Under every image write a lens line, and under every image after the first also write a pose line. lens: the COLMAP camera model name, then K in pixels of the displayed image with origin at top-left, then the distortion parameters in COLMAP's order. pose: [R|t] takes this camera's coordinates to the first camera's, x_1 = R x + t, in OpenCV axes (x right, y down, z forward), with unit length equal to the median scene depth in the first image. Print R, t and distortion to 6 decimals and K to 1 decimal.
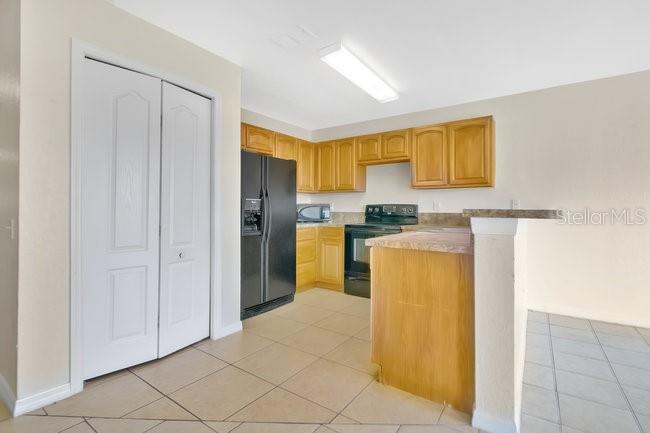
lens RADIAL K [[314.5, 0, 325.1], [0, 314.5, 211.0], [0, 0, 1]] dist [-0.002149, 0.000470]
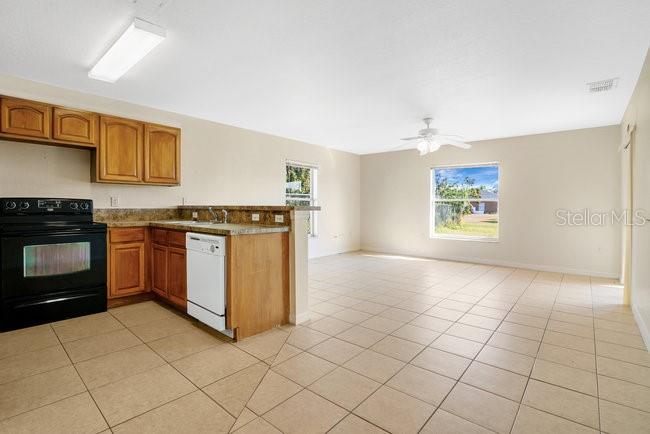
lens RADIAL K [[314.5, 0, 324.9], [0, 314.5, 211.6], [0, 0, 1]] dist [-0.002149, 0.000470]
pose [[0.107481, -0.010956, 0.994147, -0.581046], [0.001993, 0.999940, 0.010805, 0.005470], [-0.994205, 0.000820, 0.107496, 0.285832]]
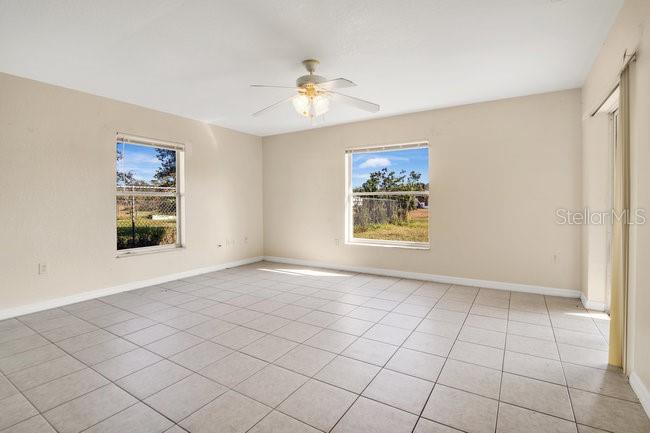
lens RADIAL K [[314.5, 0, 324.7], [0, 314.5, 210.0], [0, 0, 1]] dist [-0.002149, 0.000470]
pose [[-0.025674, -0.016814, 0.999529, -0.339234], [0.016819, 0.999710, 0.017249, 0.005612], [-0.999529, 0.017254, -0.025384, 0.150820]]
